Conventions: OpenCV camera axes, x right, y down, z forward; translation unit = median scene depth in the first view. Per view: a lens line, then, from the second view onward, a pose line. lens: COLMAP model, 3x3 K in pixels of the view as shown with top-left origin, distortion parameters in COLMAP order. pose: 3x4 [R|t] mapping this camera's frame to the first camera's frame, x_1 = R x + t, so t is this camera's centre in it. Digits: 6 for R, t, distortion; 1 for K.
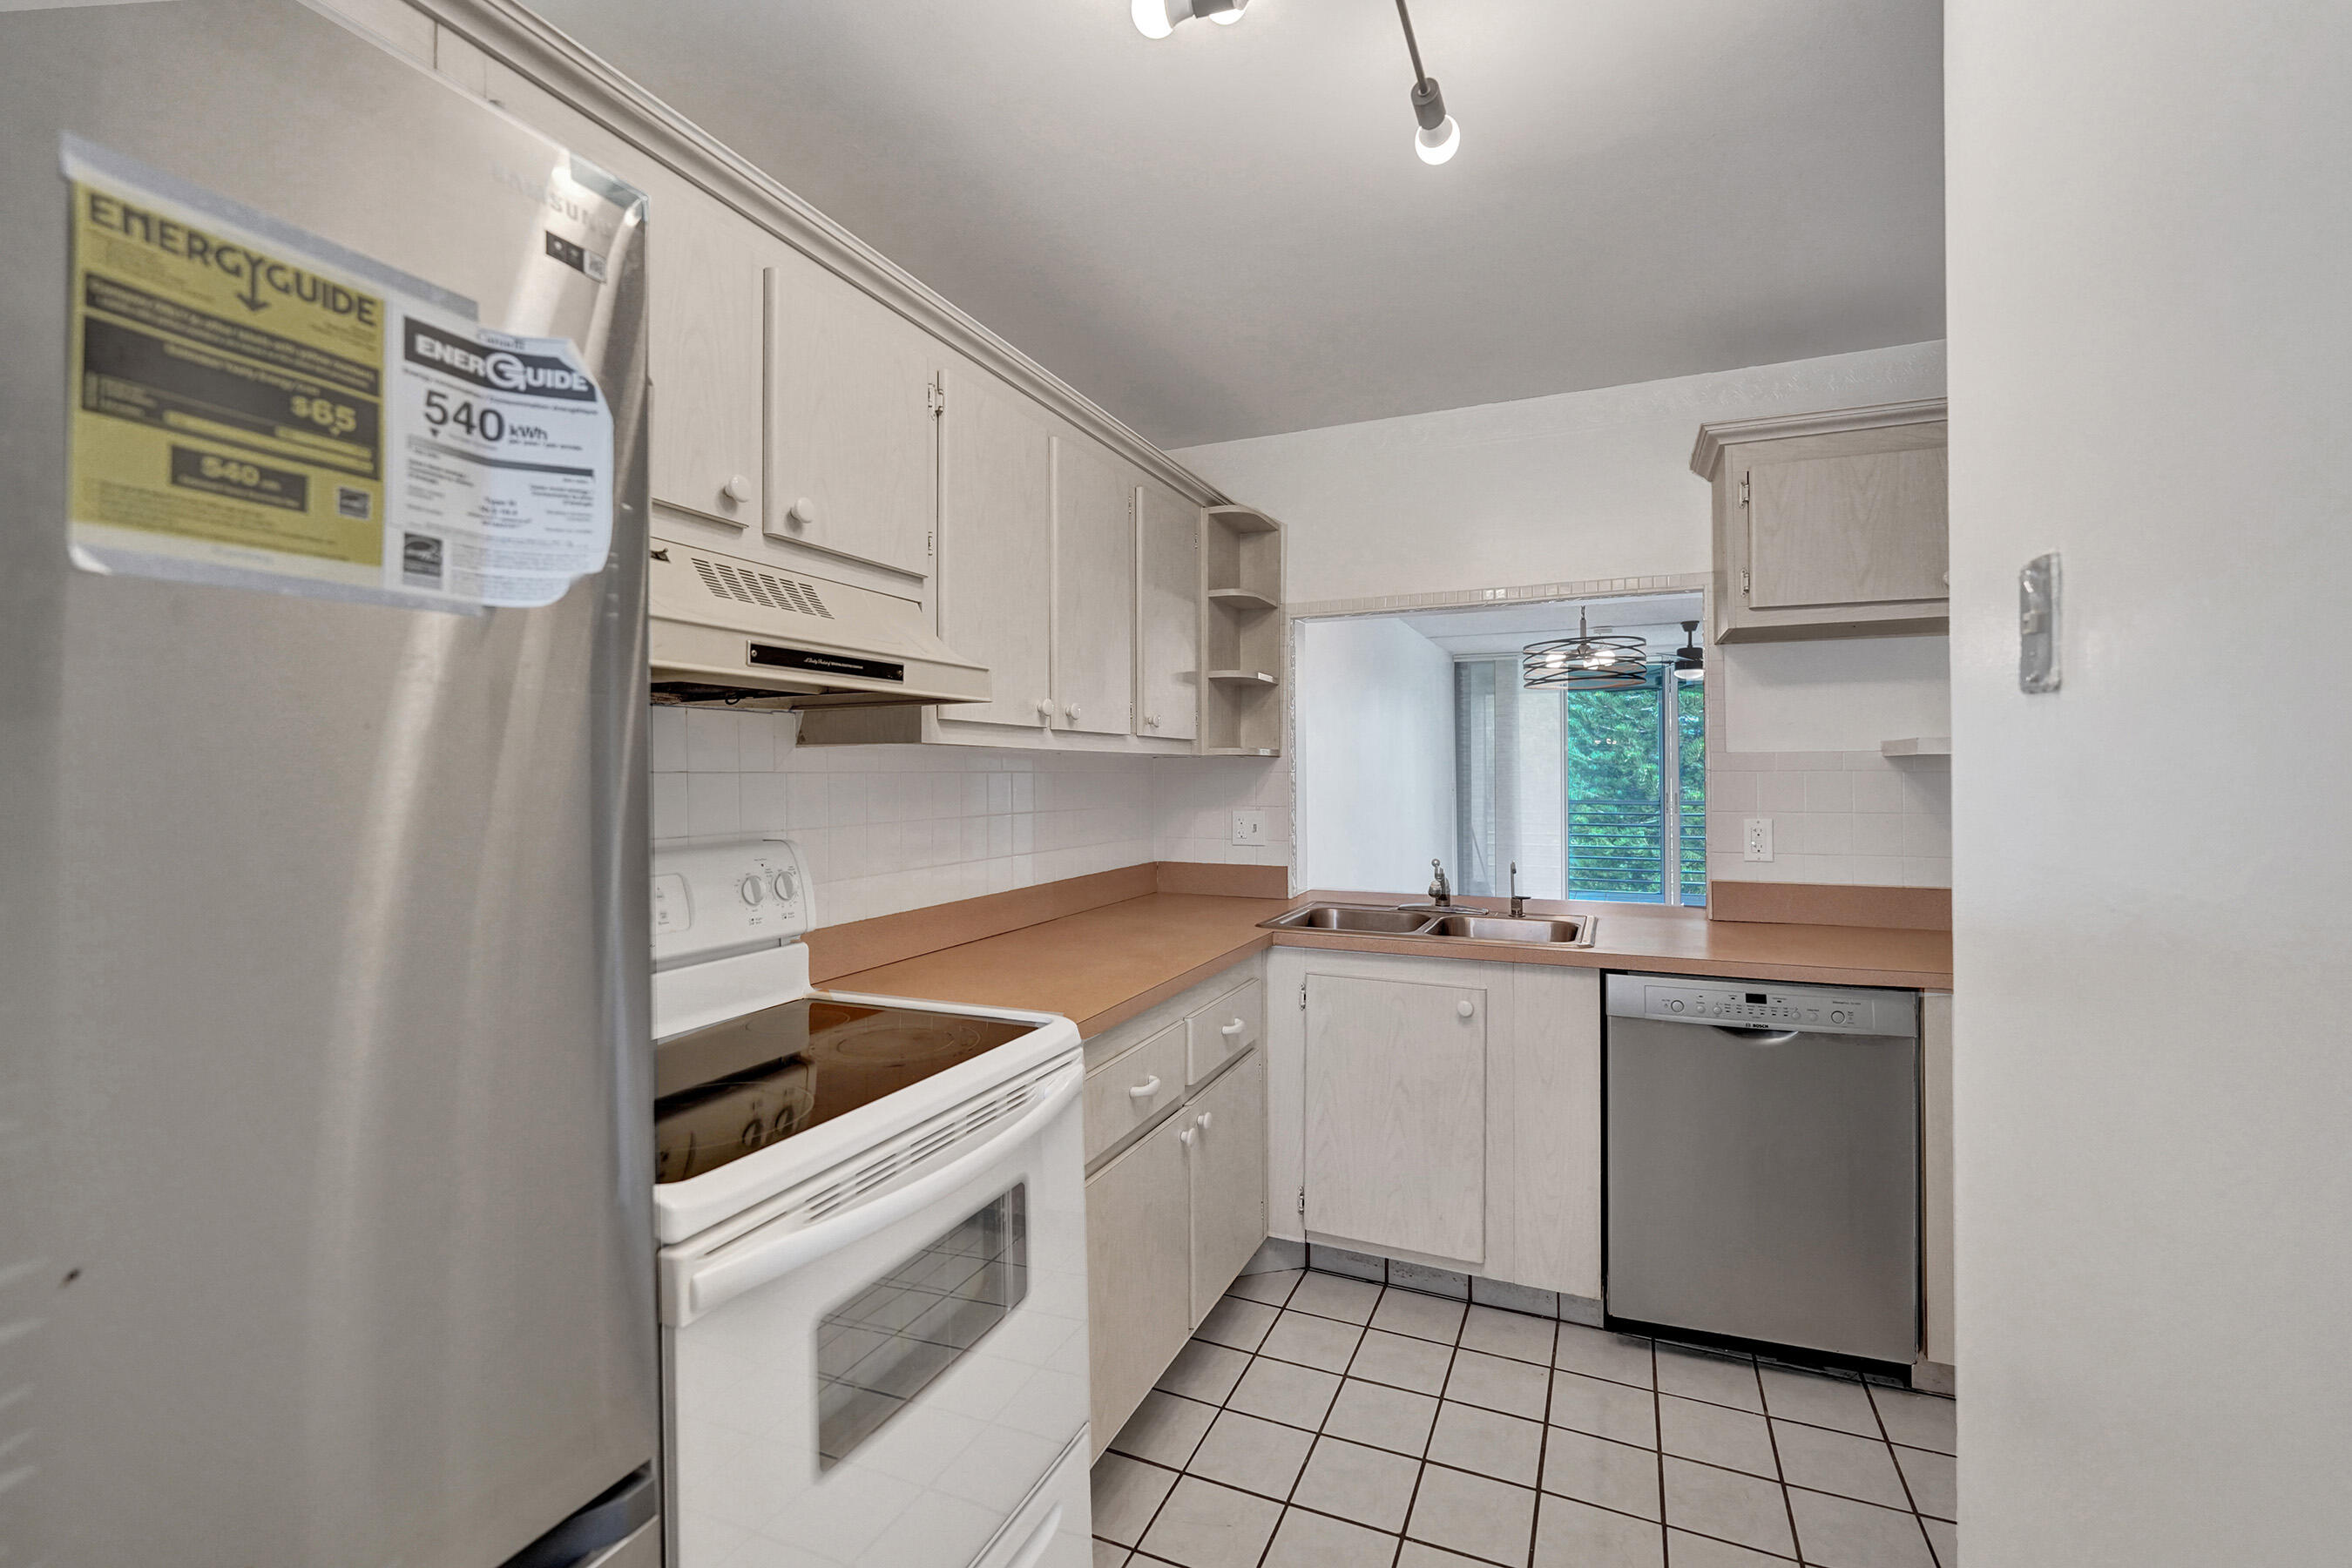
lens RADIAL K [[990.2, 0, 1178.4], [0, 990.2, 758.6], [0, 0, 1]] dist [-0.016387, 0.003408]
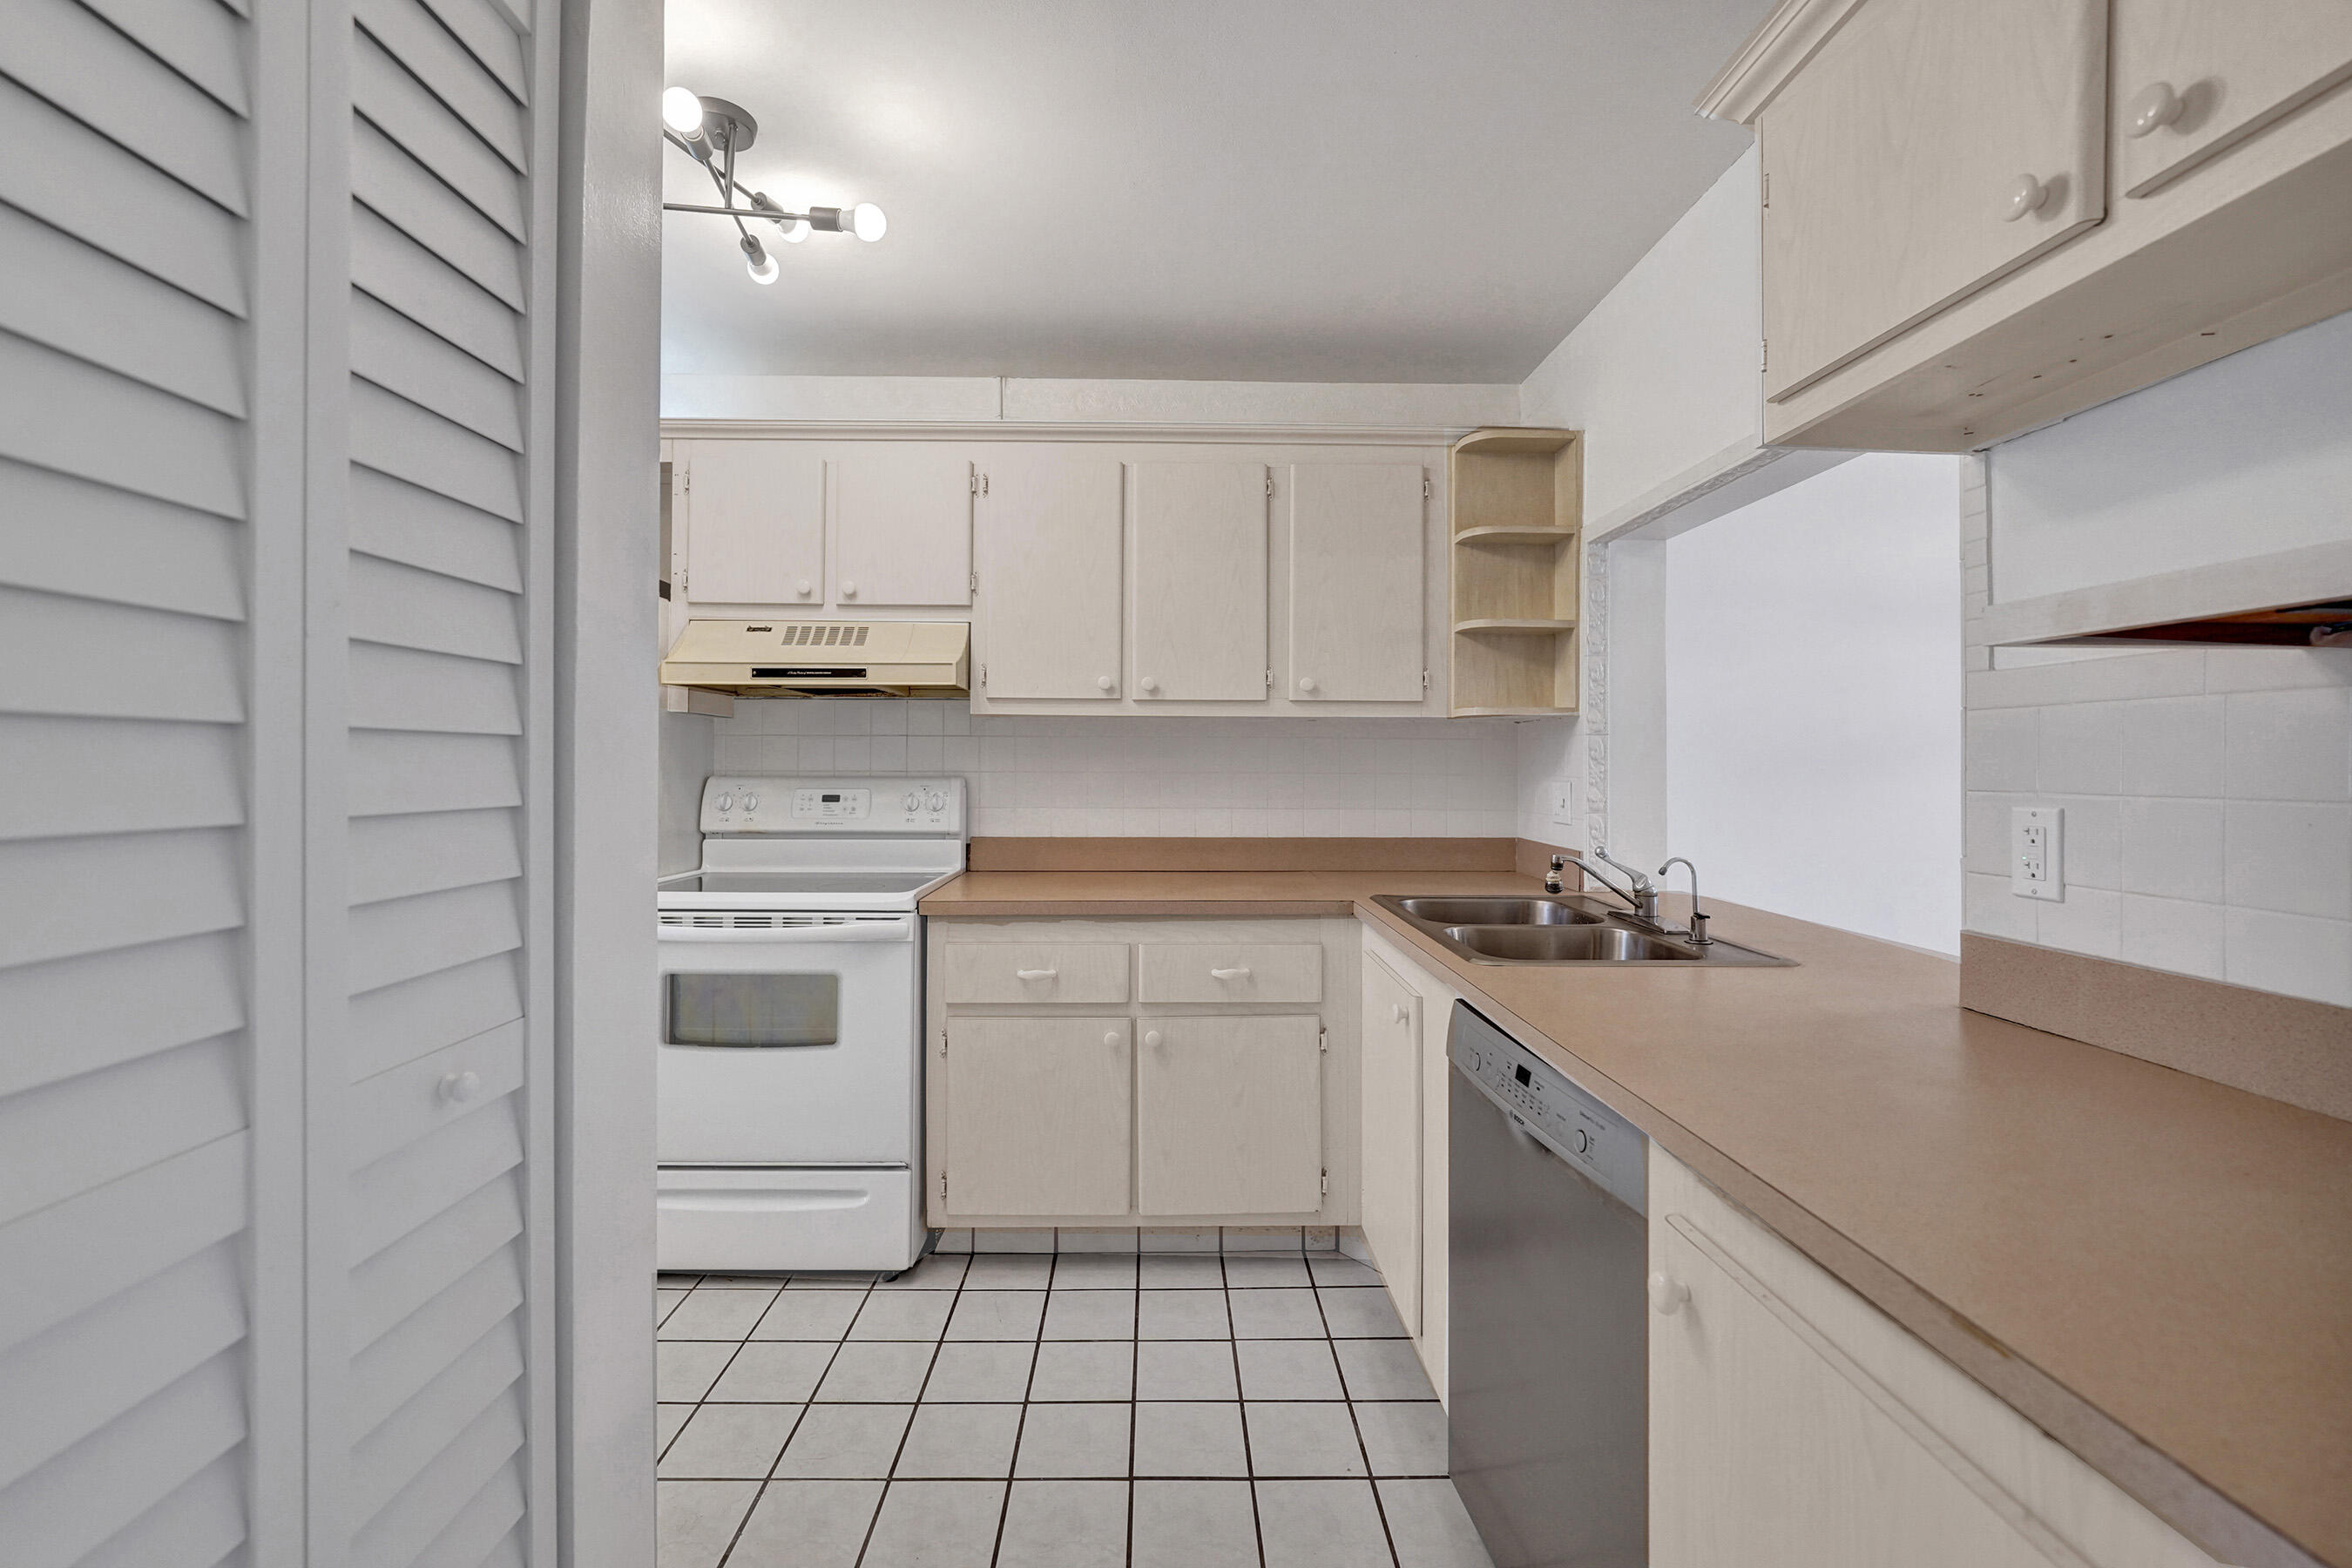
lens RADIAL K [[990.2, 0, 1167.2], [0, 990.2, 757.8], [0, 0, 1]] dist [-0.016387, 0.003408]
pose [[0.416840, -0.001088, -0.908979, 1.053110], [0.007076, 0.999973, 0.002048, 0.042325], [0.908952, -0.007286, 0.416836, 0.539762]]
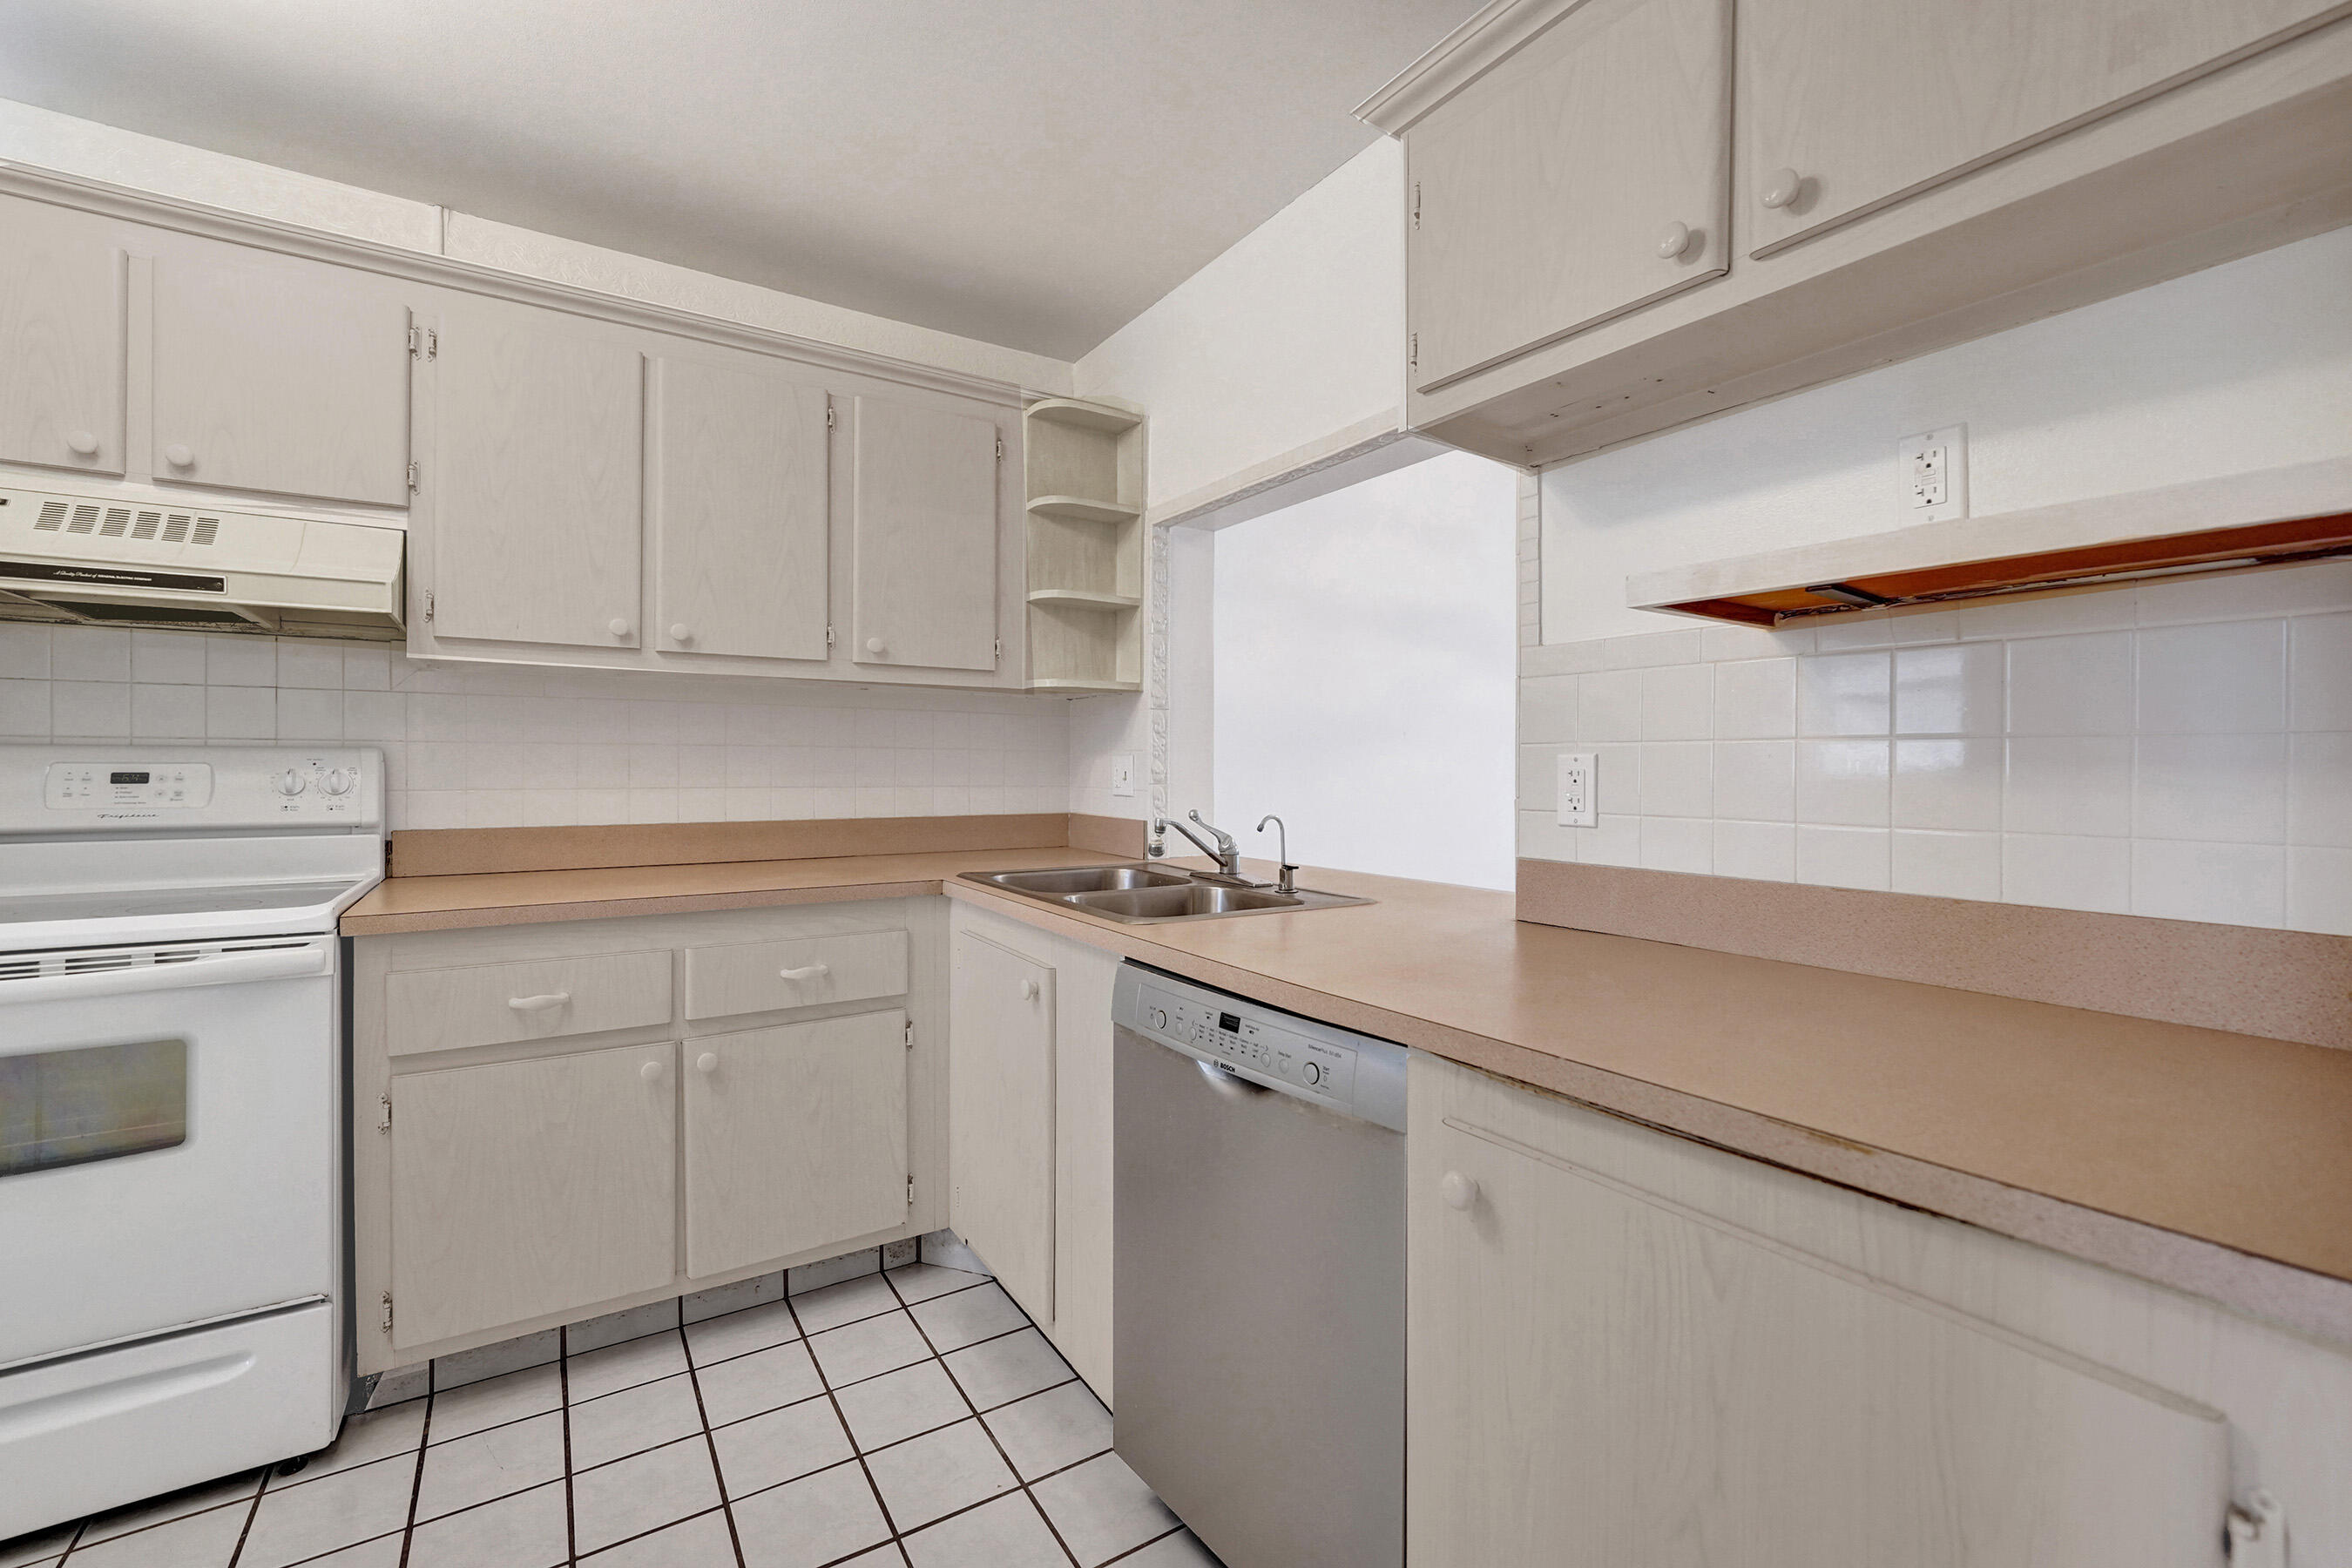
lens RADIAL K [[990.2, 0, 1177.5], [0, 990.2, 770.2], [0, 0, 1]] dist [-0.016387, 0.003408]
pose [[0.835919, 0.010011, -0.548761, 0.894243], [0.000230, 0.999827, 0.018589, 0.075172], [0.548852, -0.015665, 0.835773, 0.467777]]
